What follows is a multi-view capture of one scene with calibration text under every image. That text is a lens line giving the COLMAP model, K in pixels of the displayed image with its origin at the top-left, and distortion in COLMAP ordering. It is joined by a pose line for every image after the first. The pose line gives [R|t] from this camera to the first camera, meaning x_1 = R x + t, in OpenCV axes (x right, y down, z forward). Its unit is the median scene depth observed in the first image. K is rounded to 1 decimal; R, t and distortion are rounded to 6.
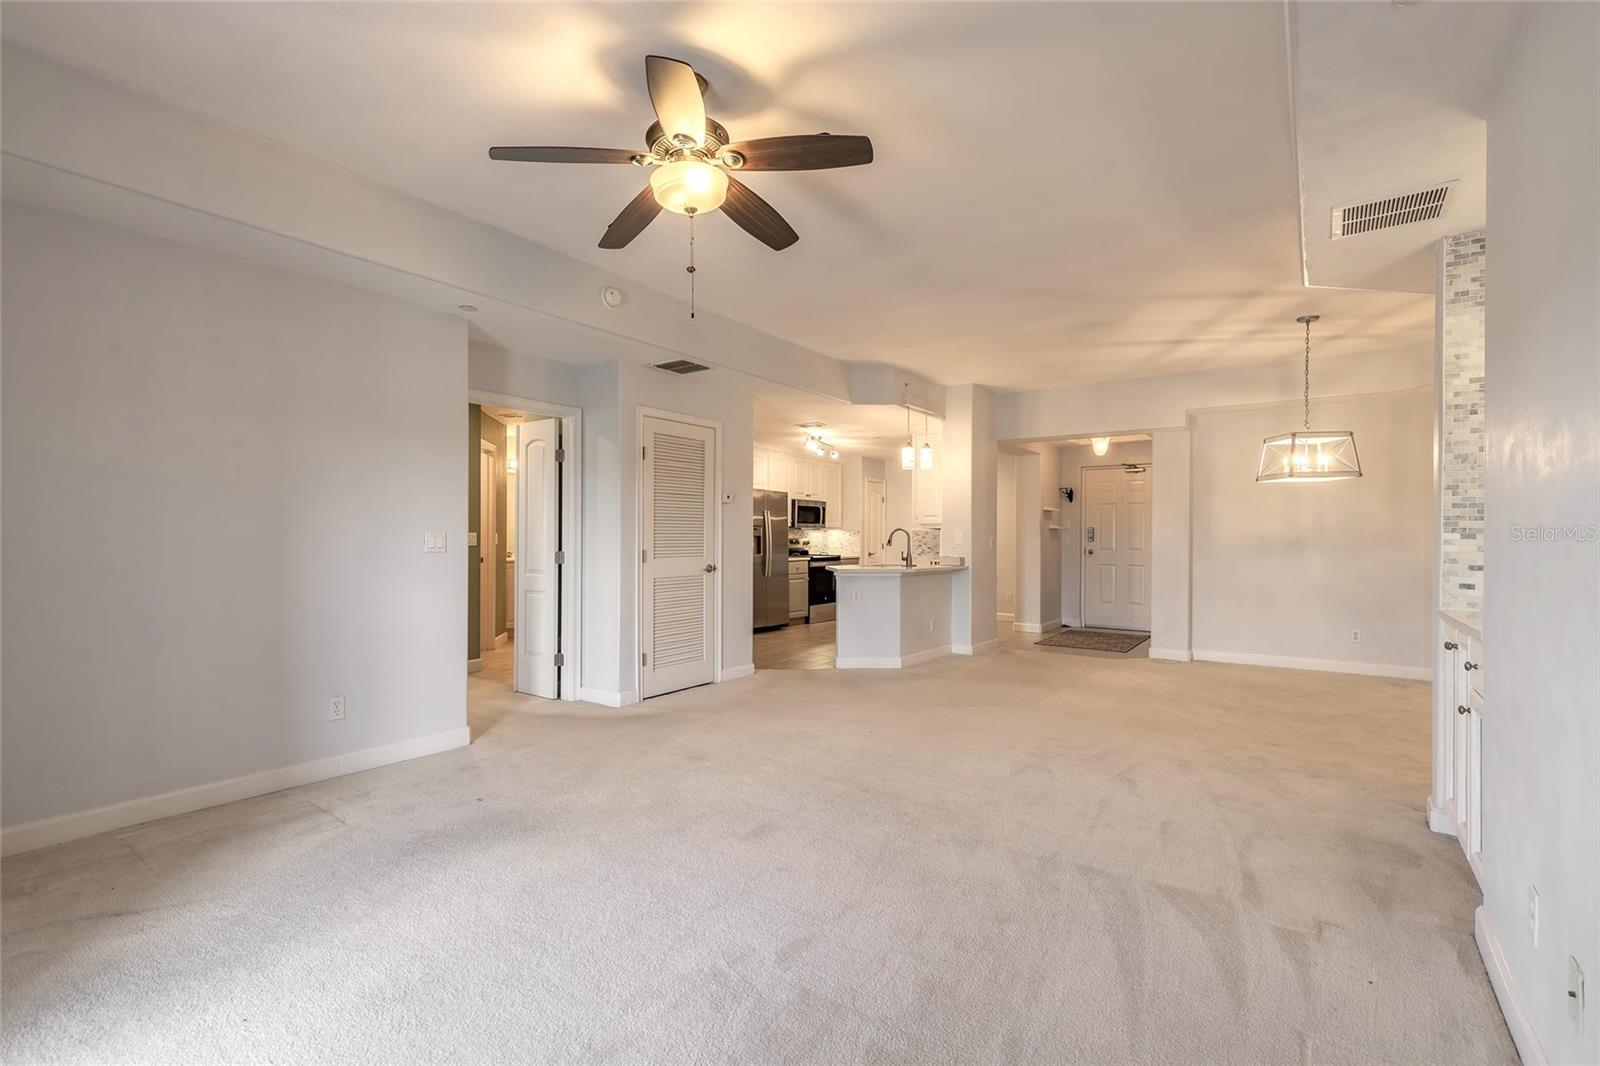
lens RADIAL K [[724.8, 0, 791.6], [0, 724.8, 537.3], [0, 0, 1]] dist [0.009189, 0.000203]
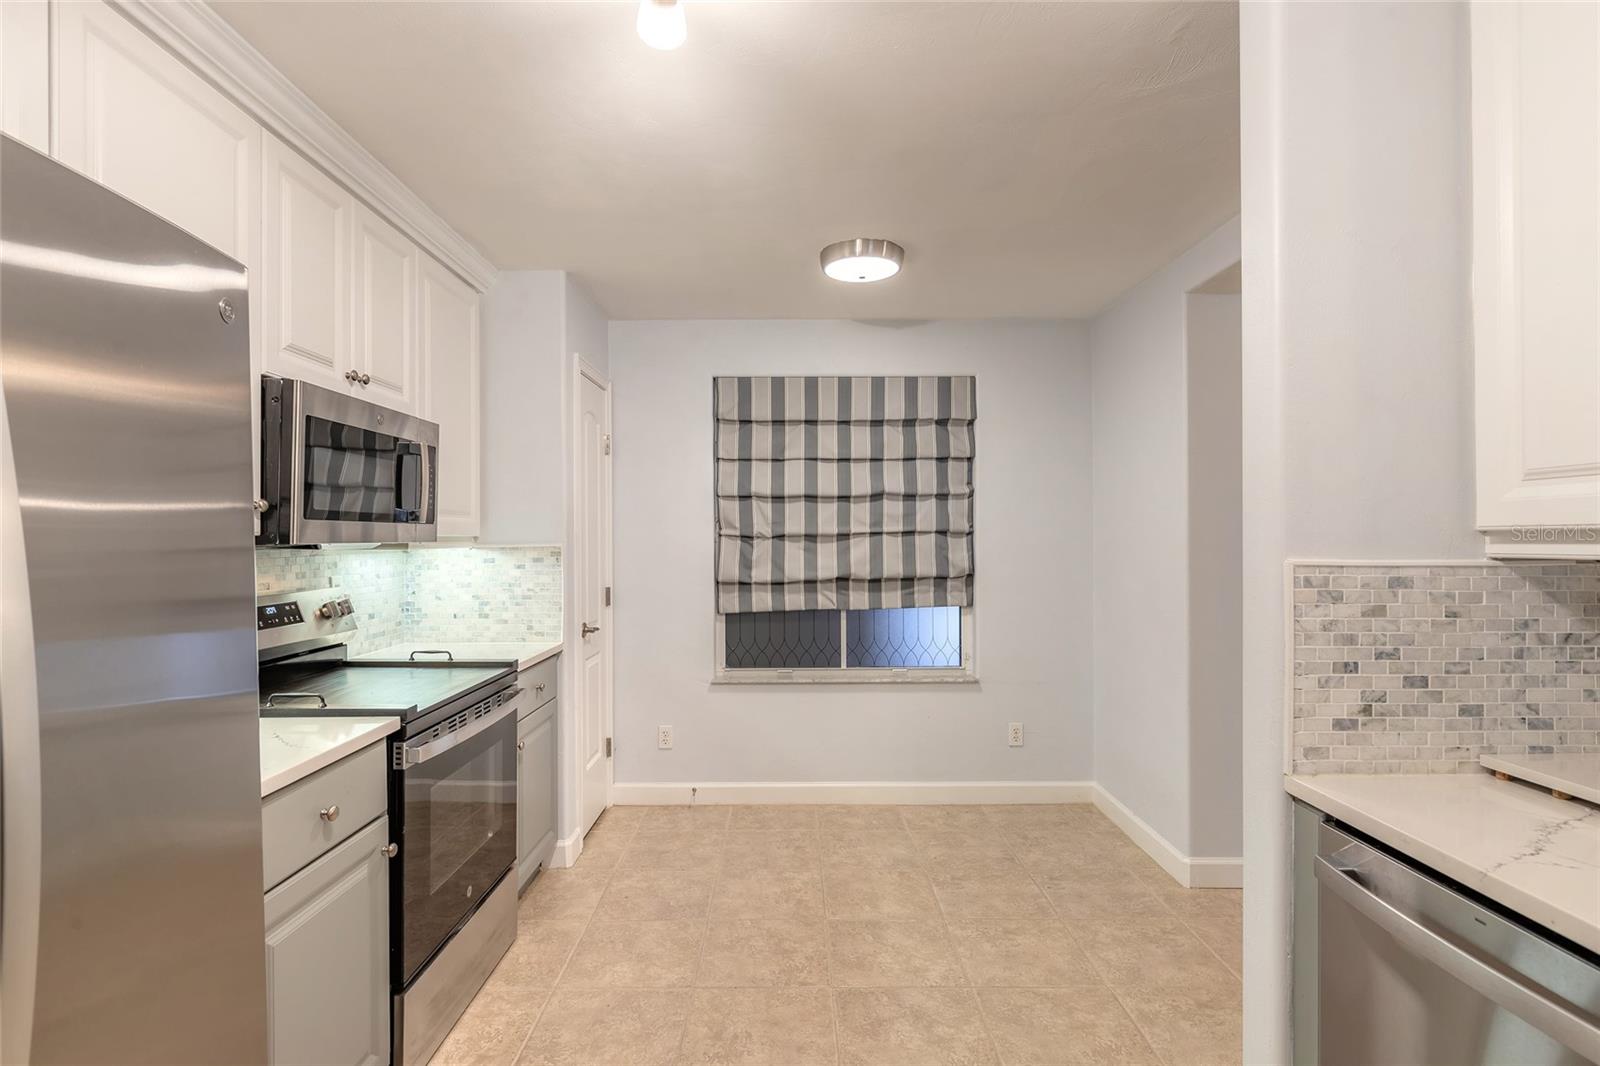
lens RADIAL K [[782.9, 0, 800.0], [0, 782.9, 537.8], [0, 0, 1]] dist [-0.001571, -0.000323]
pose [[0.798999, -0.008295, 0.601276, -0.010290], [0.009593, 0.999953, 0.001047, -0.014867], [-0.601256, 0.004931, 0.799041, 0.850592]]
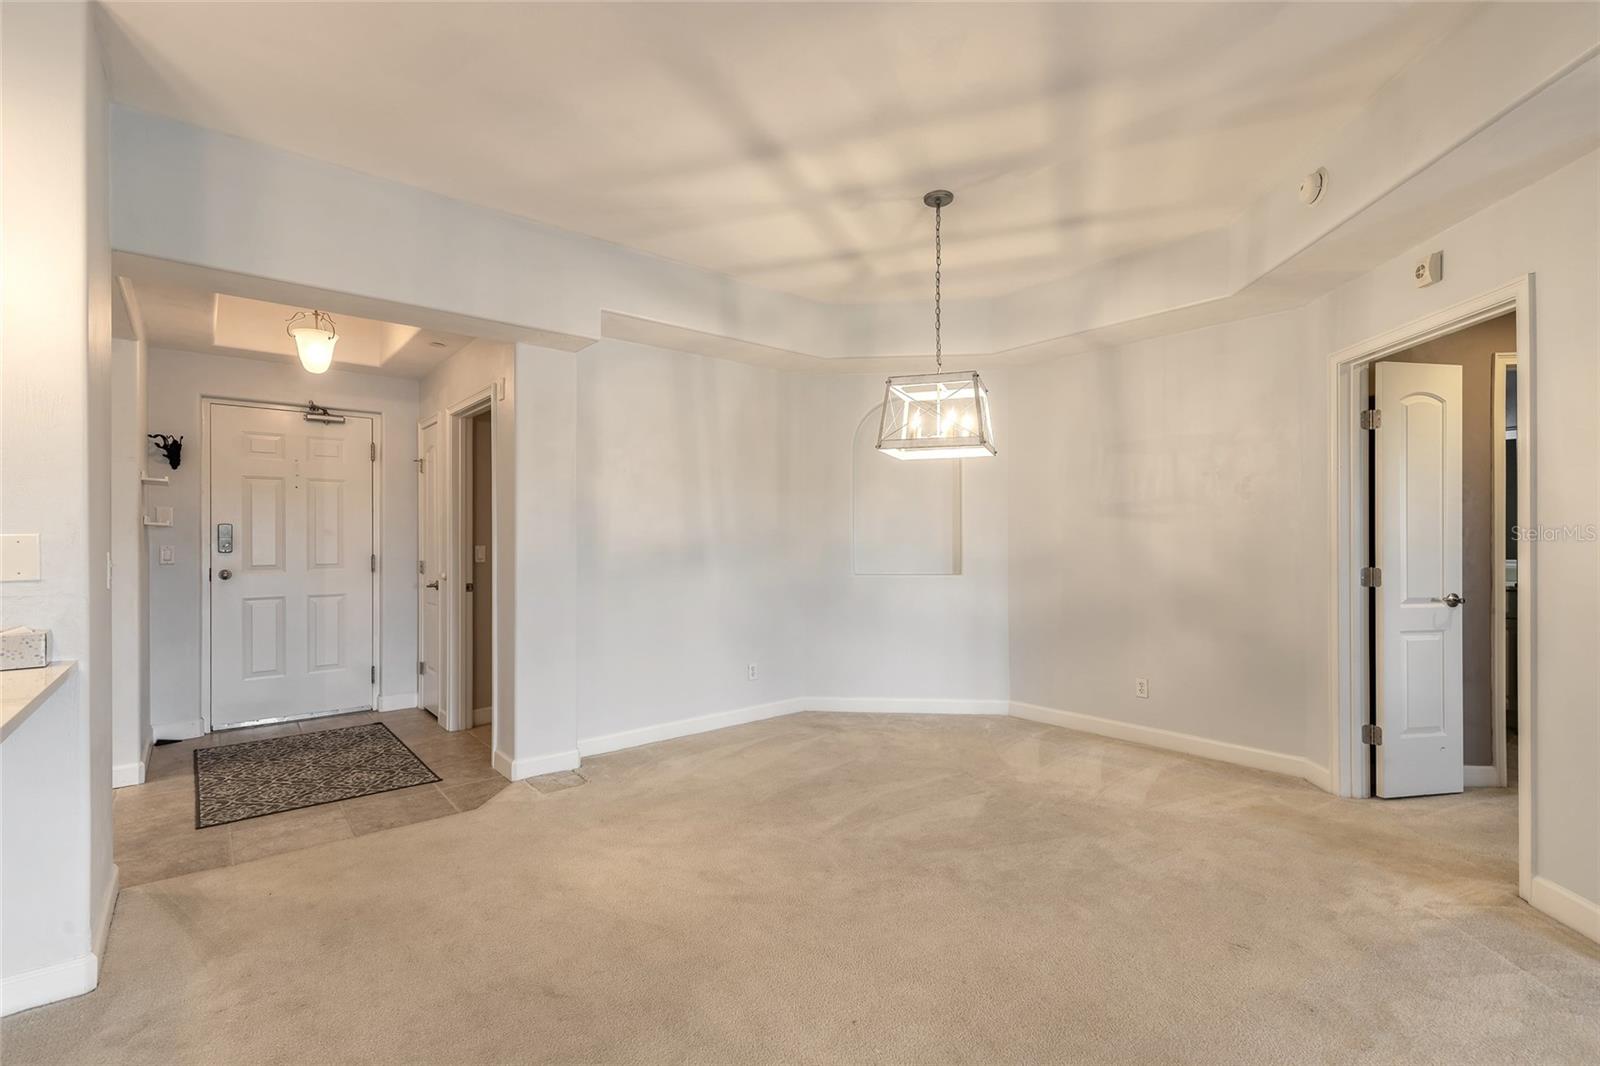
lens RADIAL K [[721.9, 0, 795.9], [0, 721.9, 538.9], [0, 0, 1]] dist [0.005936, 0.000334]
pose [[0.239882, -0.005446, 0.970787, 0.036661], [0.004705, 0.999979, 0.004448, -0.004197], [-0.970791, 0.003501, 0.239903, 0.542195]]
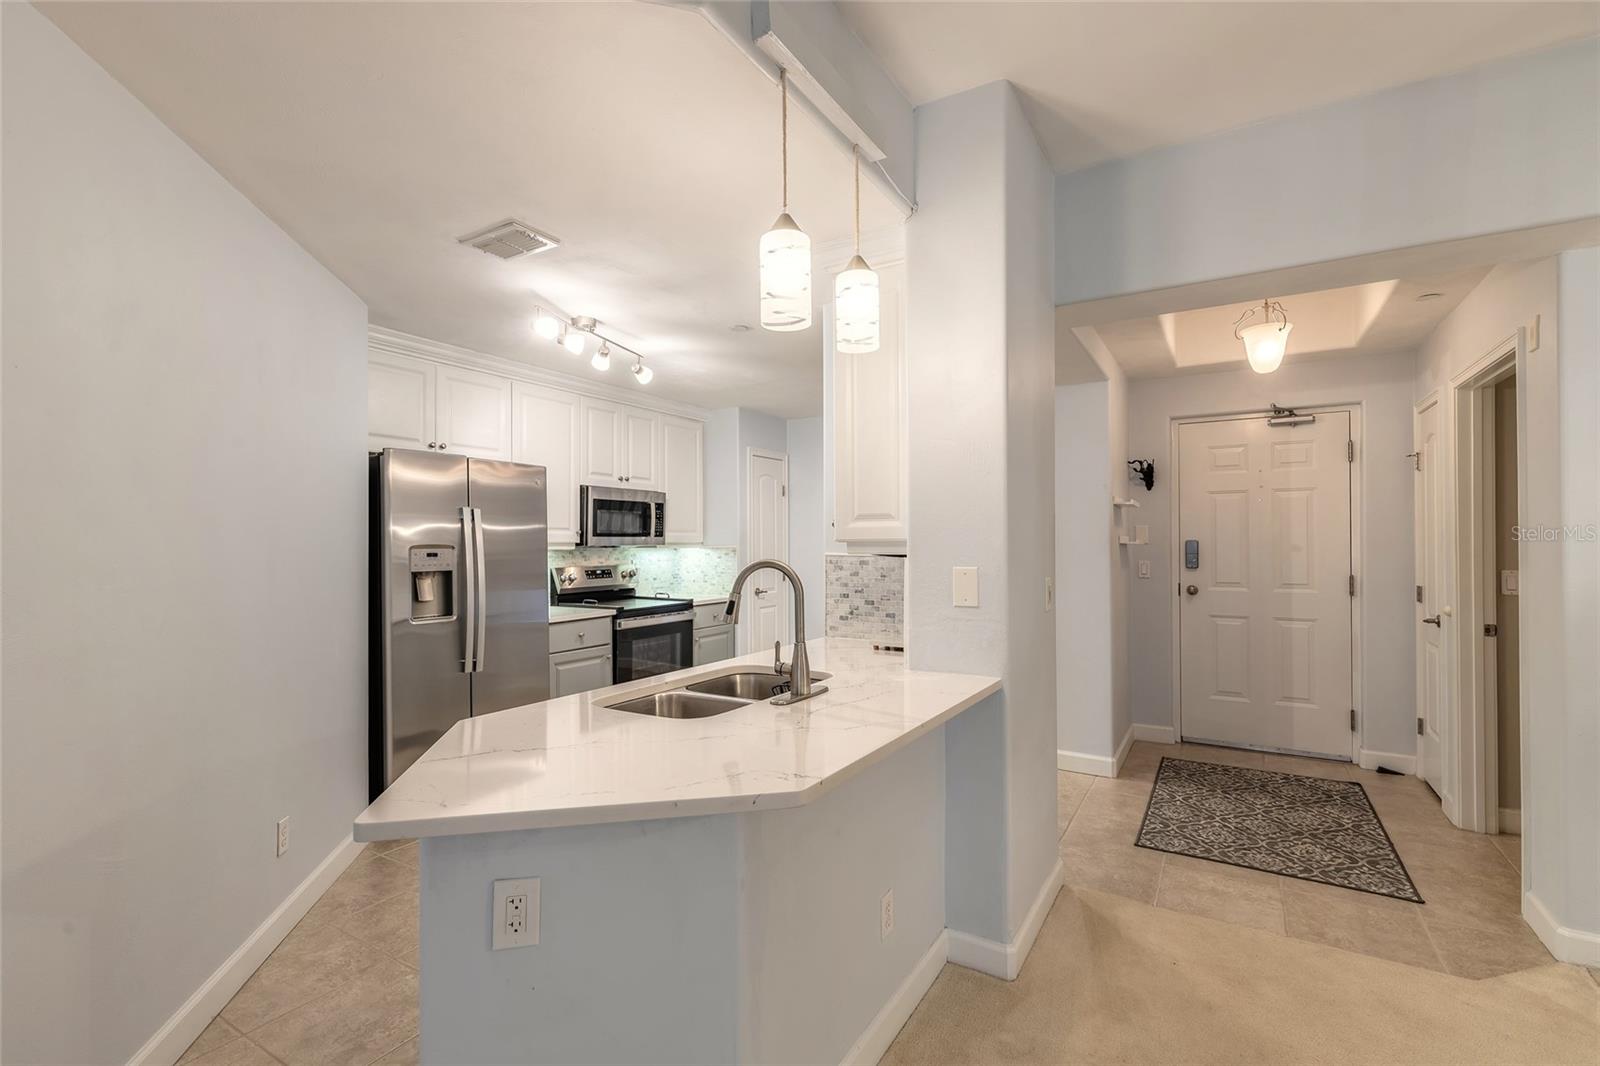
lens RADIAL K [[721.9, 0, 795.9], [0, 721.9, 538.9], [0, 0, 1]] dist [0.005936, 0.000334]
pose [[0.995842, -0.008390, 0.090716, 0.105774], [0.009015, 0.999938, -0.006489, -0.014516], [-0.090655, 0.007279, 0.995856, 0.564270]]
